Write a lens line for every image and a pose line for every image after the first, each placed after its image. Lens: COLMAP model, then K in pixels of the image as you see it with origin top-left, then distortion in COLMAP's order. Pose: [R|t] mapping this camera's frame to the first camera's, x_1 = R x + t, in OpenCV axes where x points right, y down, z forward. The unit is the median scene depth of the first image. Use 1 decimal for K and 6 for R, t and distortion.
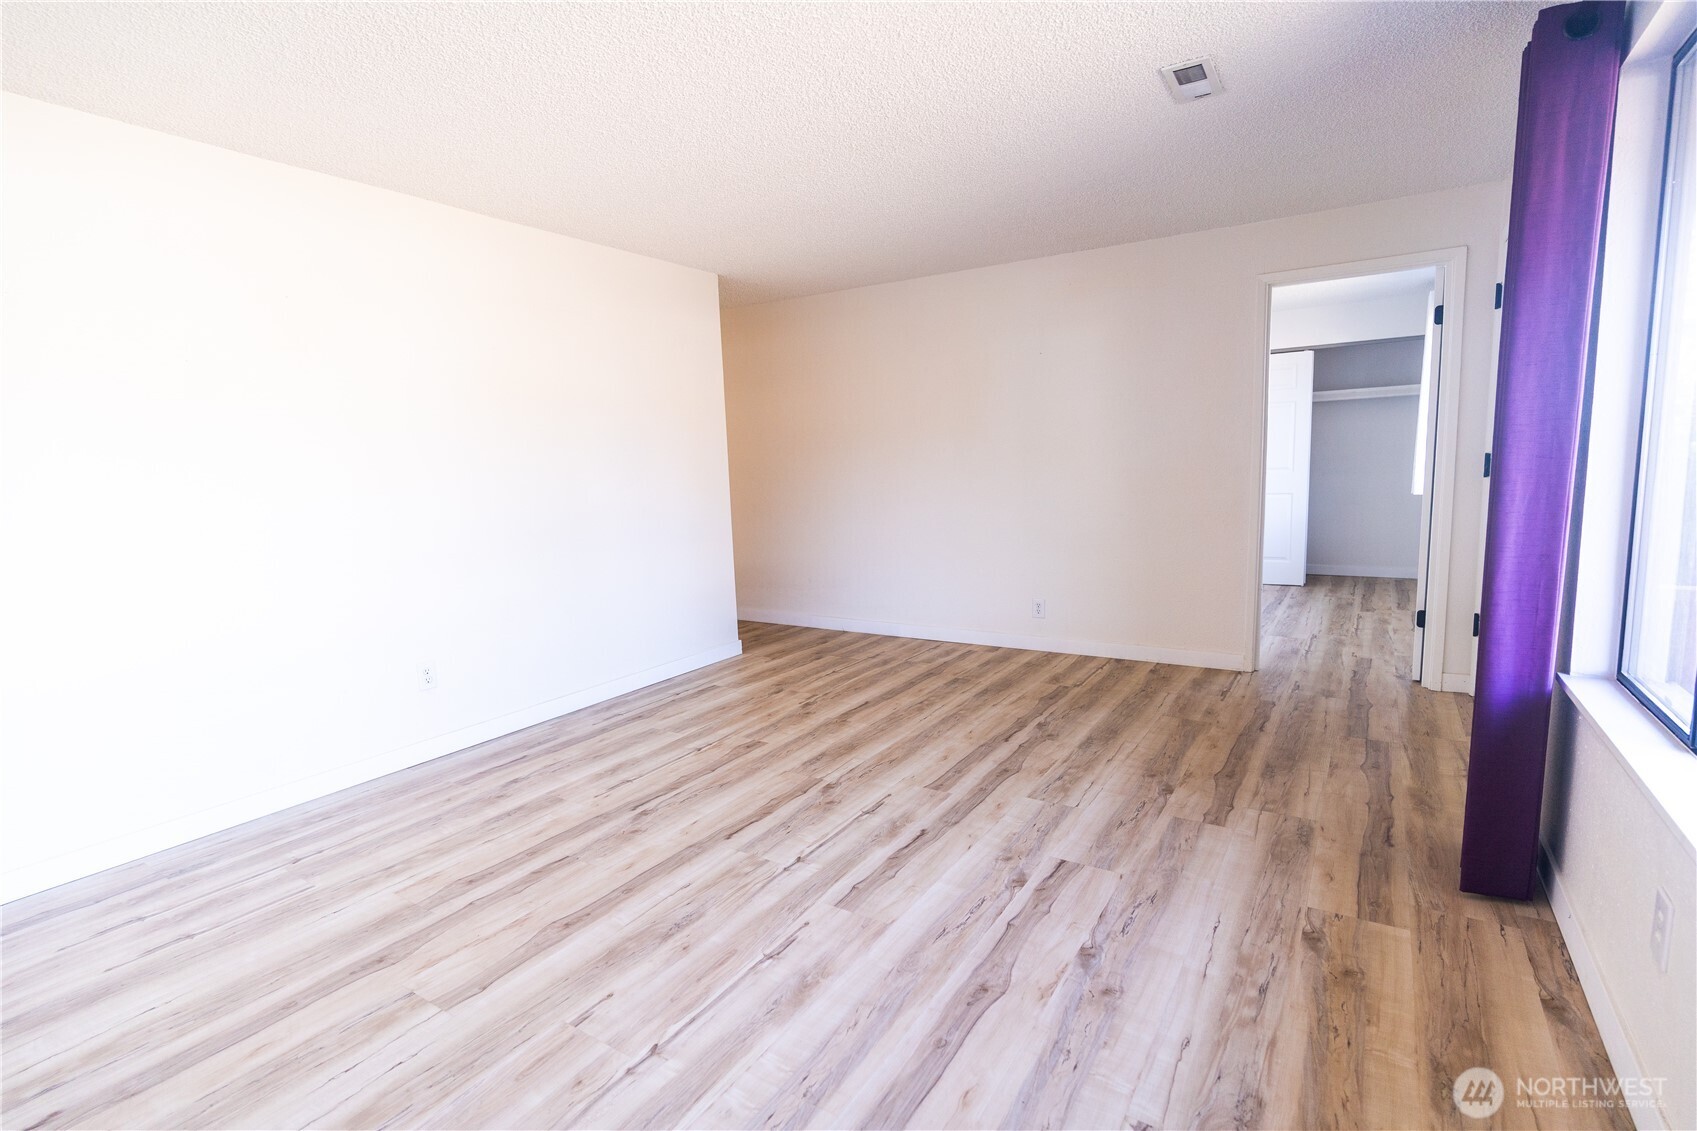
lens RADIAL K [[811.3, 0, 848.5], [0, 811.3, 565.5], [0, 0, 1]] dist [-0.000530, 0.000150]
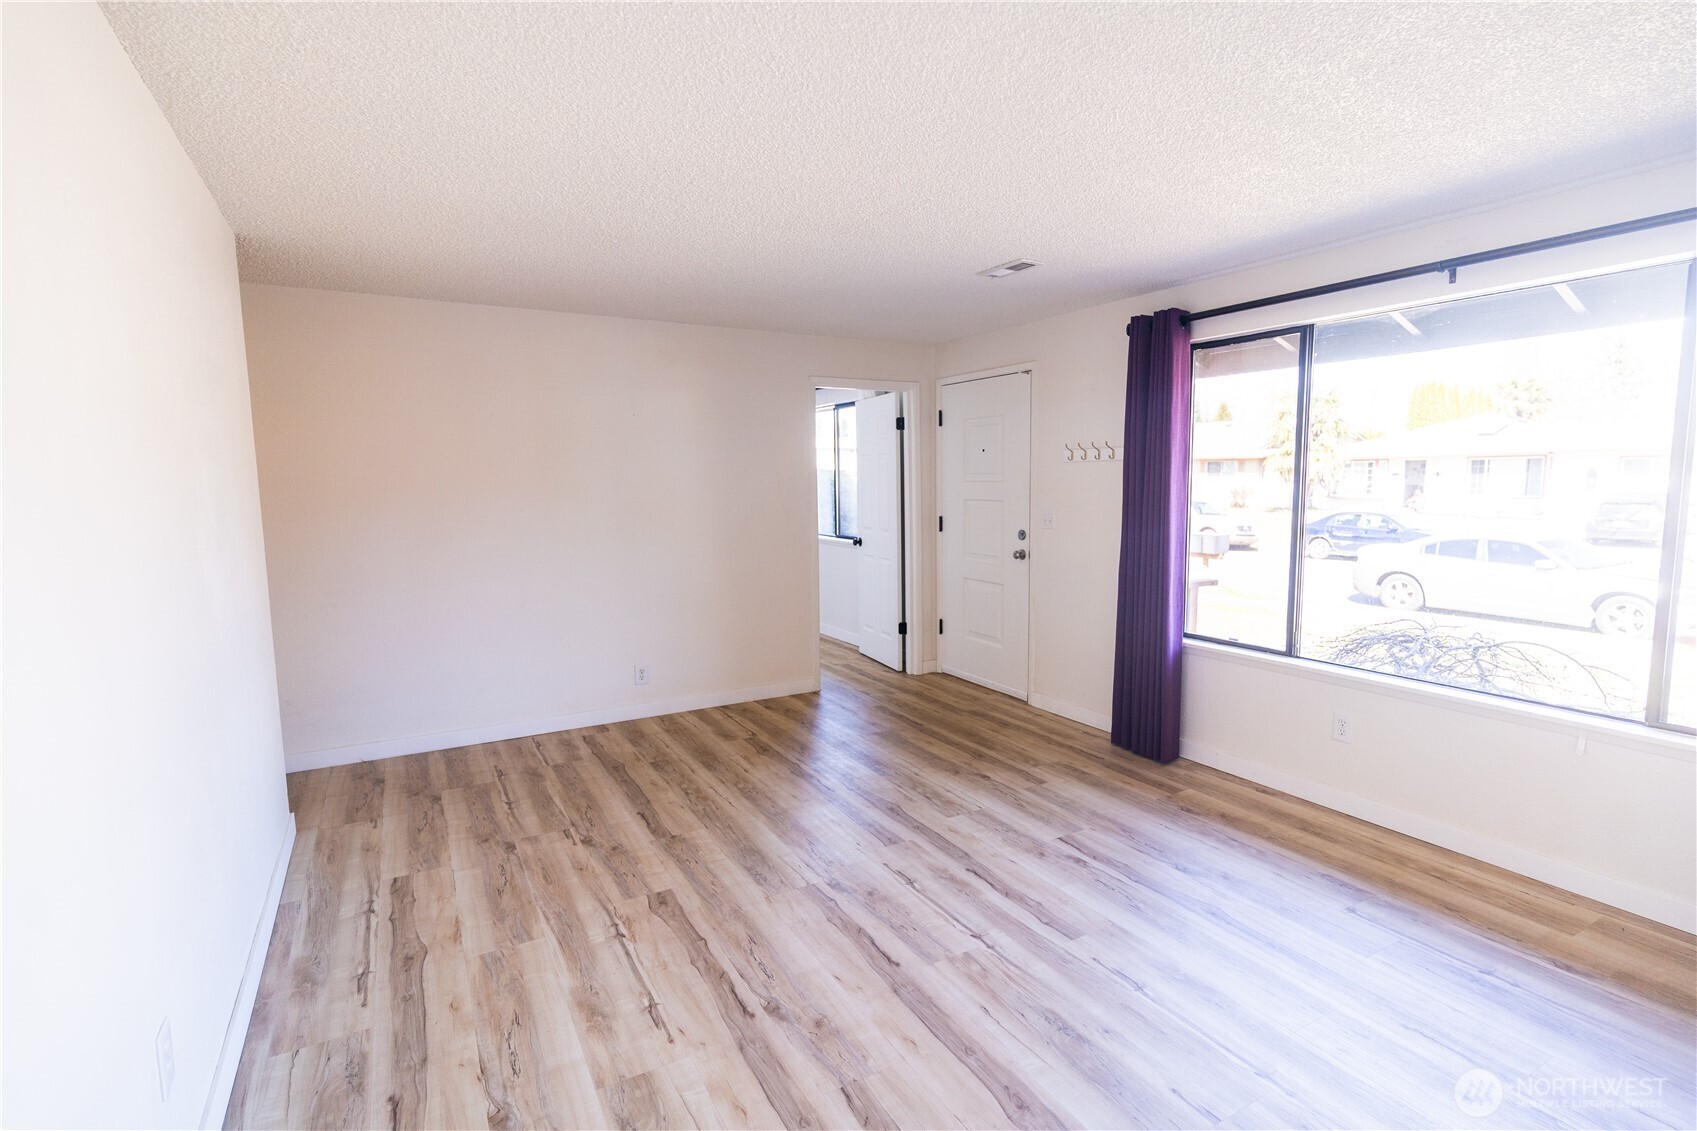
lens RADIAL K [[811.3, 0, 848.5], [0, 811.3, 565.5], [0, 0, 1]] dist [-0.000530, 0.000150]
pose [[0.459734, -0.065914, 0.885607, -0.676002], [0.108367, 0.993953, 0.017723, -0.090700], [-0.881420, 0.087822, 0.464097, 0.423638]]
